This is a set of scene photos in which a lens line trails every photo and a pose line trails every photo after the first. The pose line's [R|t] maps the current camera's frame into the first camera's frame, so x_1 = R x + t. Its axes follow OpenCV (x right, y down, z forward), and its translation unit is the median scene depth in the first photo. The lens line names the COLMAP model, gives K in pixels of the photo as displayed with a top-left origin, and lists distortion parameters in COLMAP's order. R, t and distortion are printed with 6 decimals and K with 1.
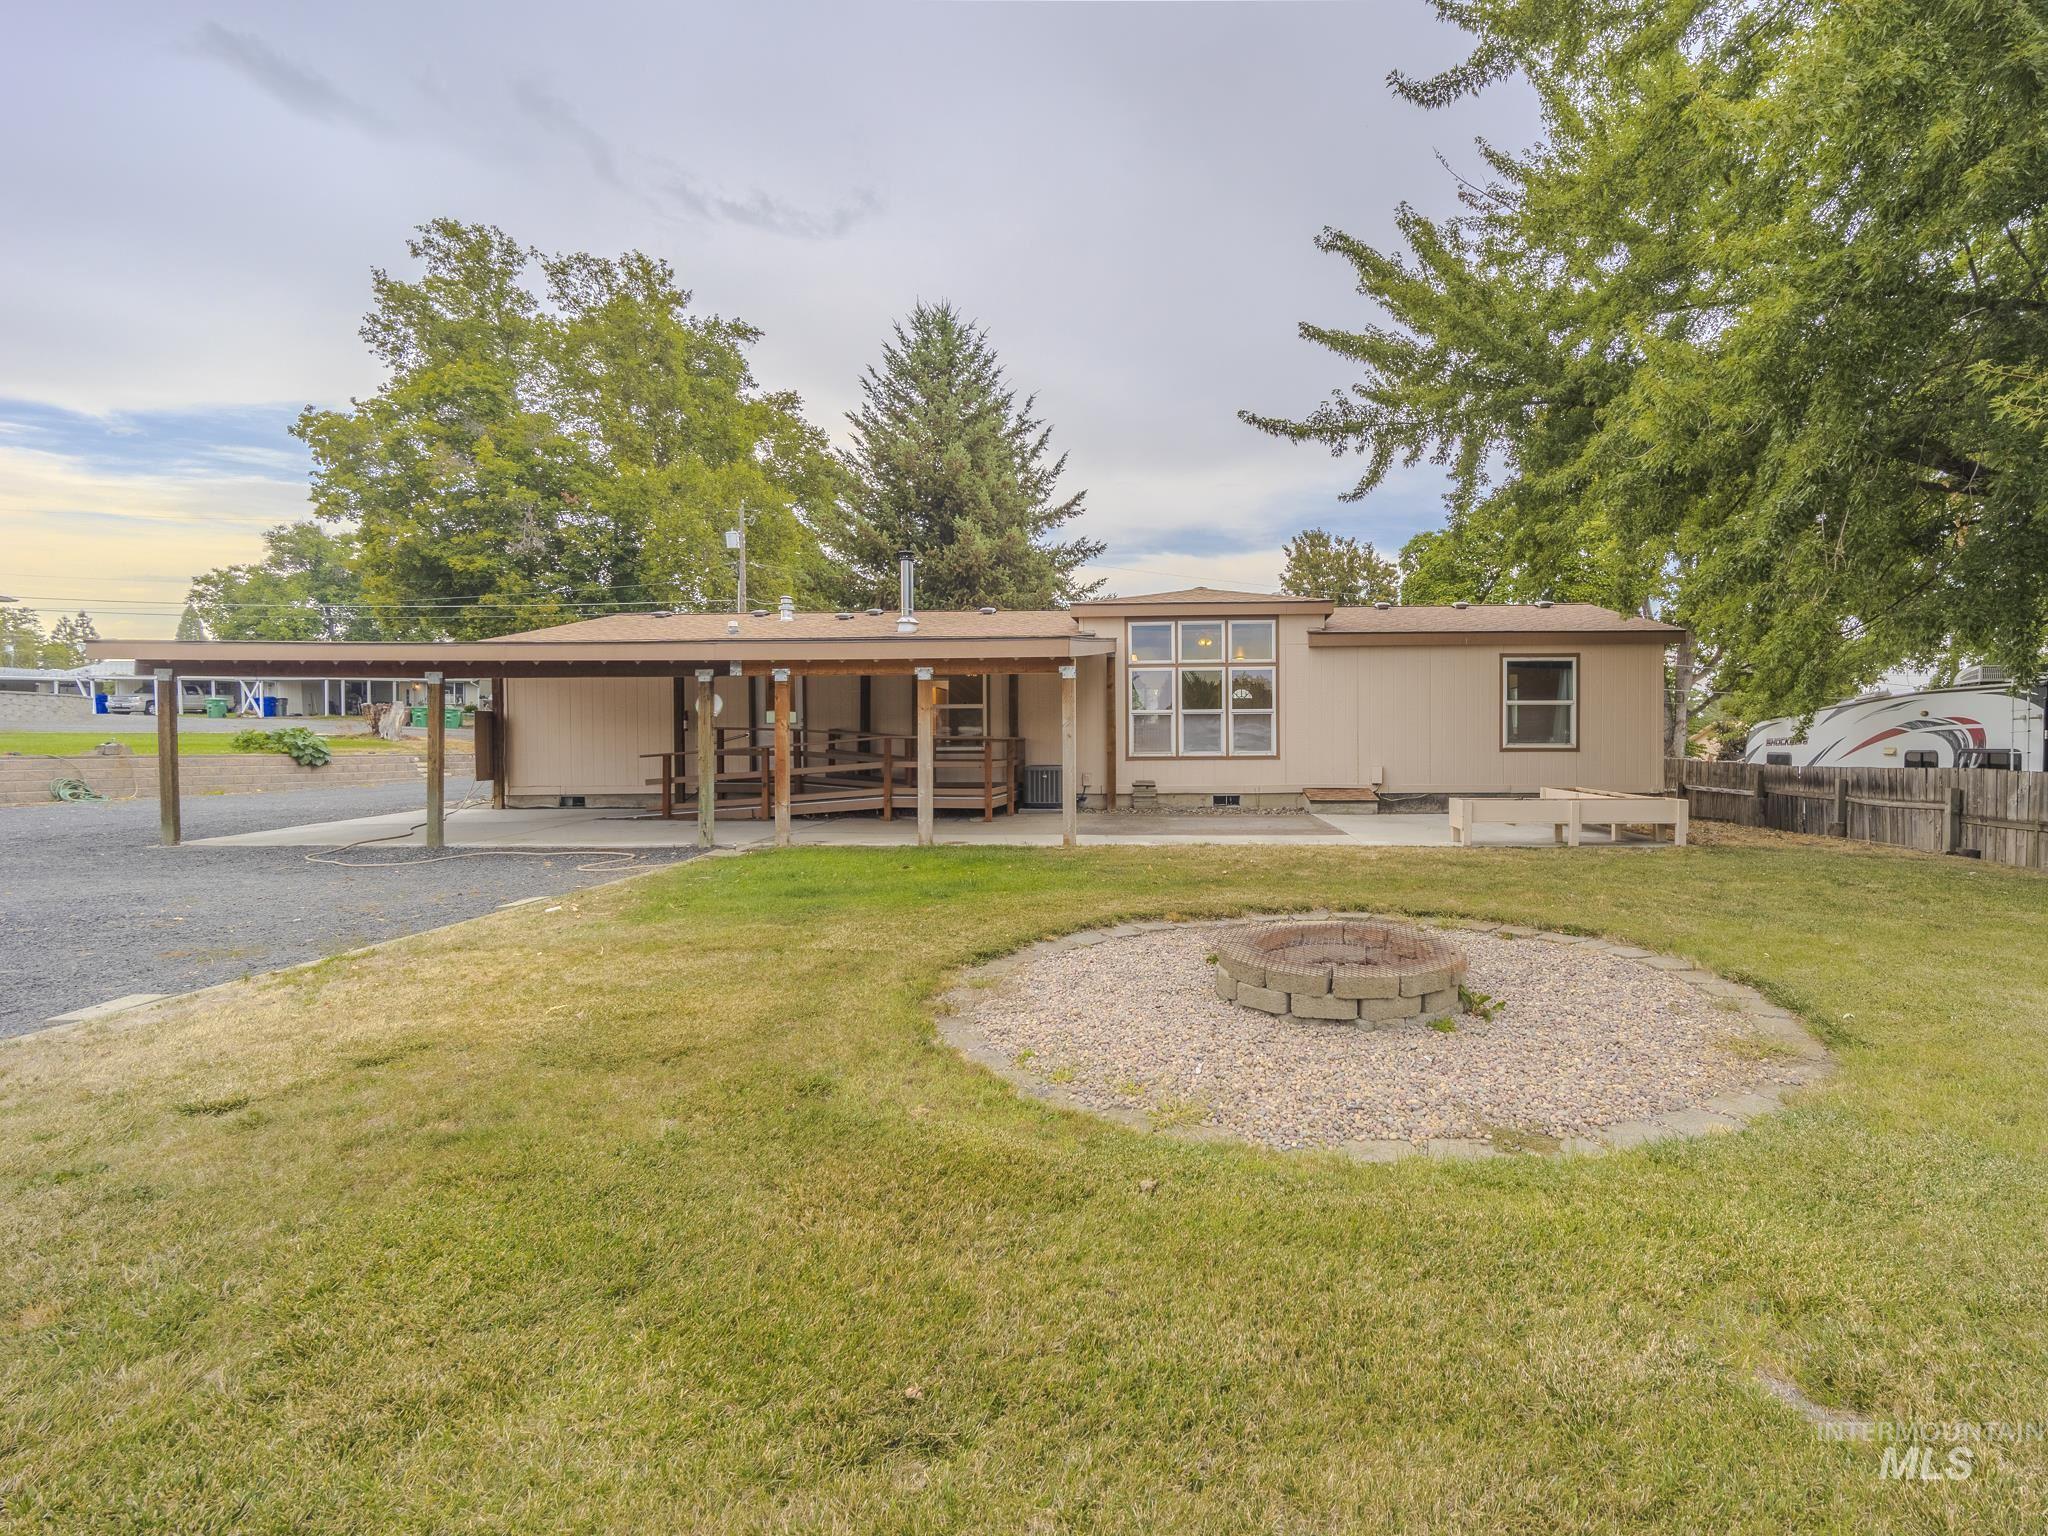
lens RADIAL K [[896.9, 0, 1077.8], [0, 896.9, 759.2], [0, 0, 1]] dist [0.010163, 0.000187]
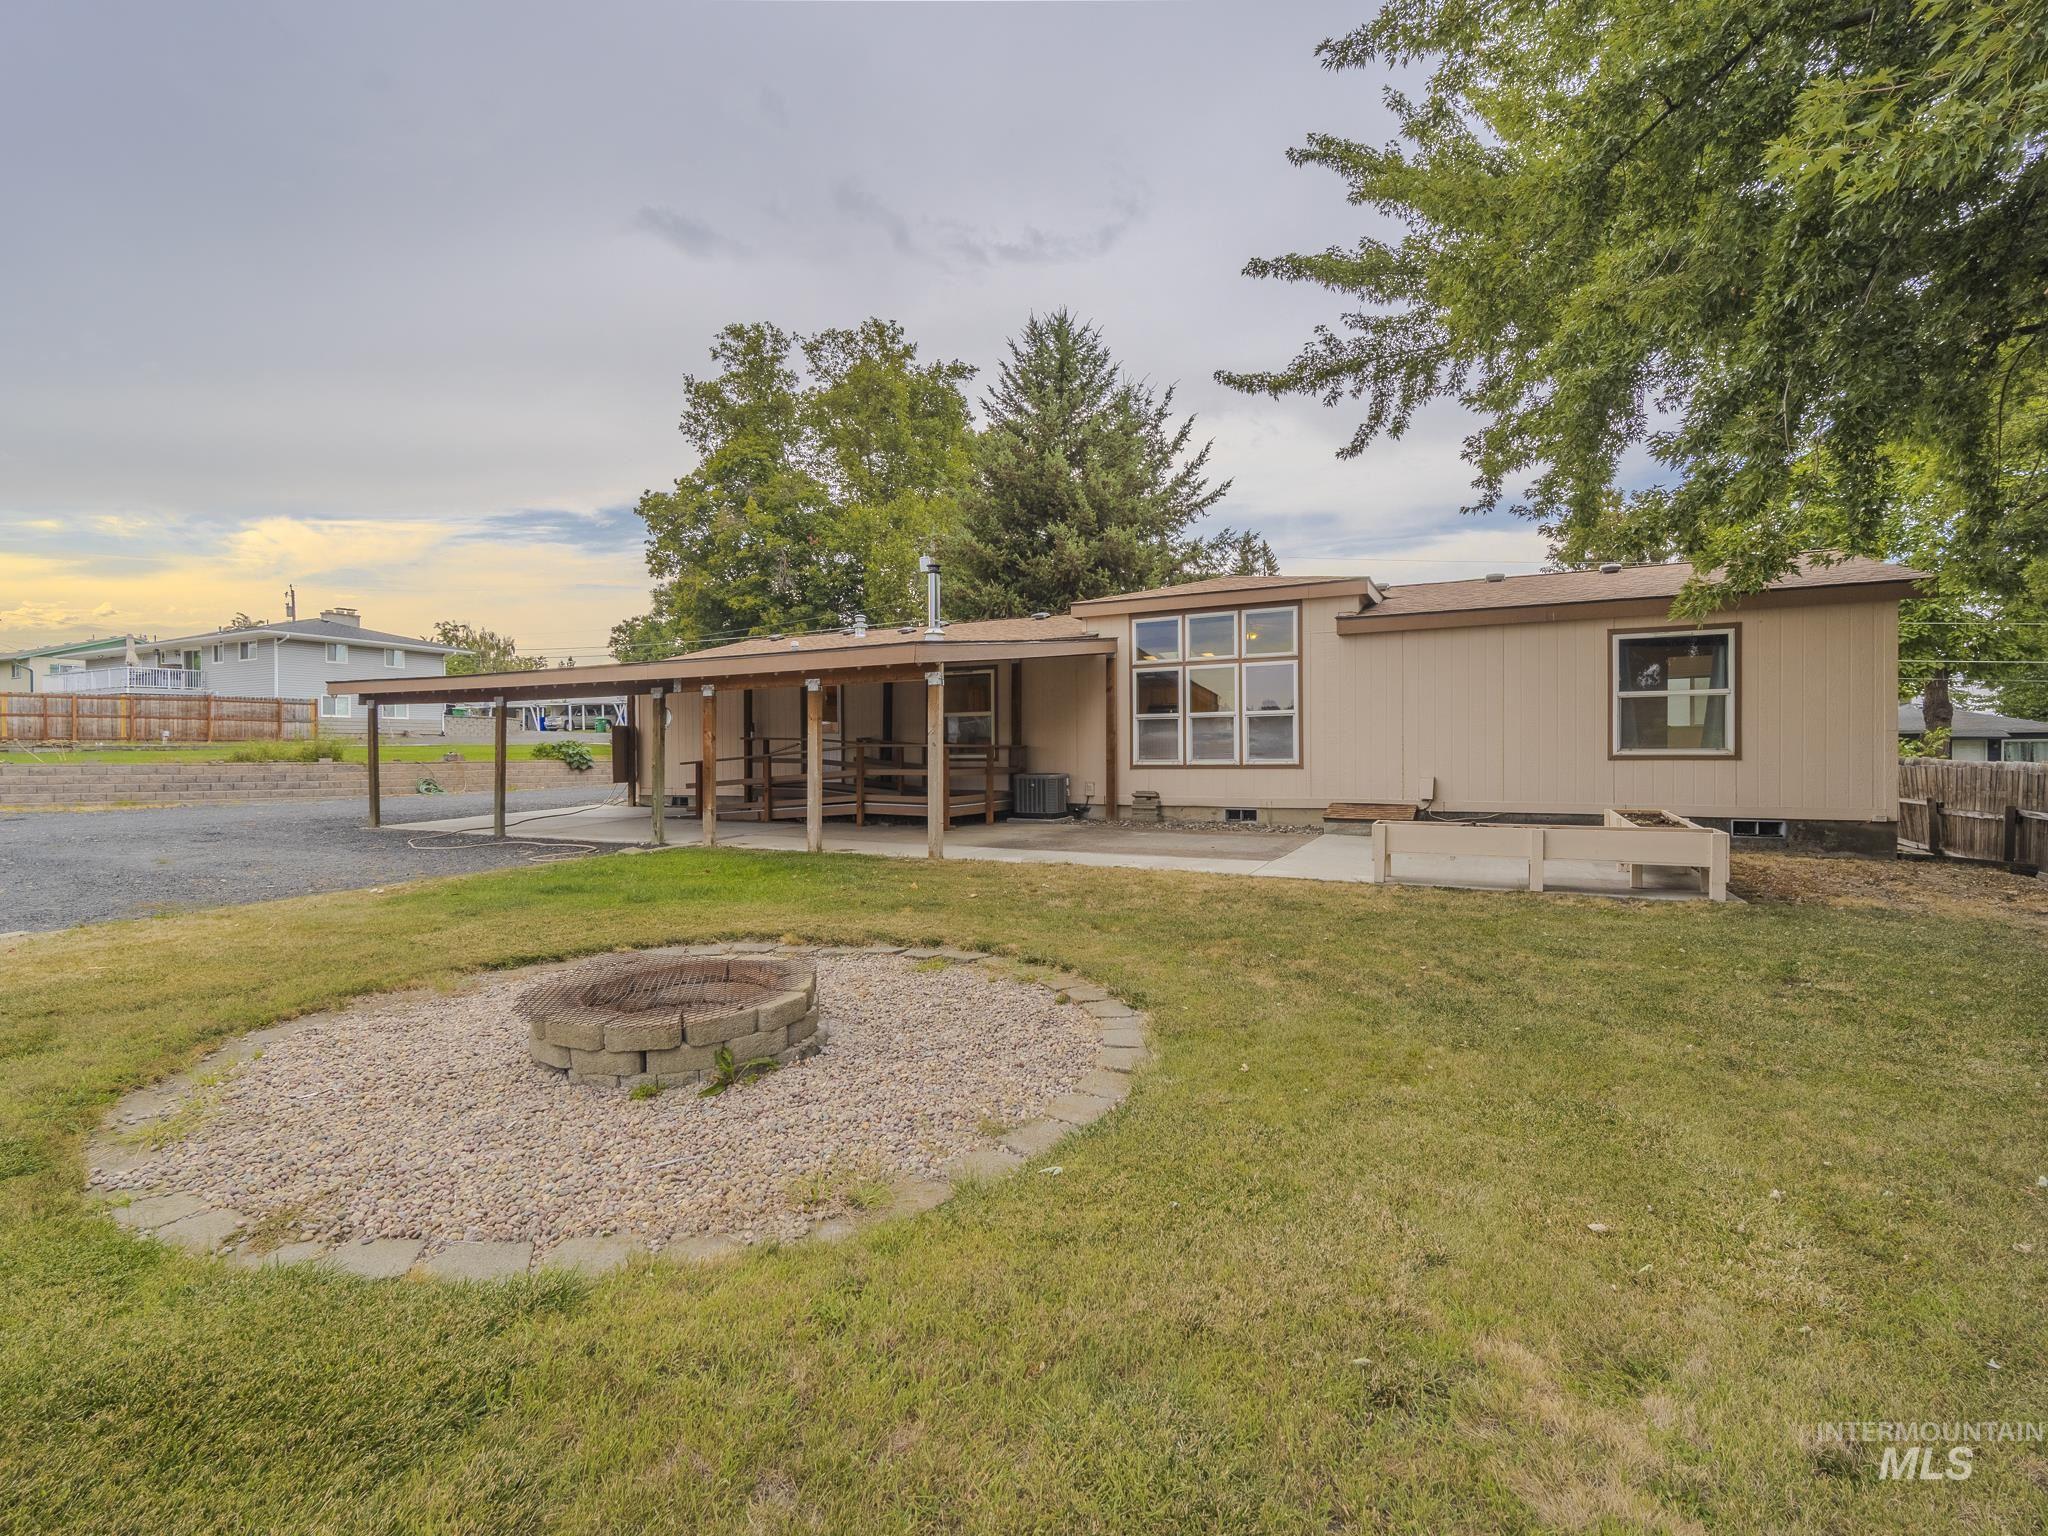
lens RADIAL K [[896.9, 0, 1077.8], [0, 896.9, 759.2], [0, 0, 1]] dist [0.010163, 0.000187]
pose [[0.911672, 0.000929, -0.410917, 0.298185], [-0.002755, 0.999989, -0.003853, -0.003887], [0.410909, 0.004645, 0.911665, 0.104281]]
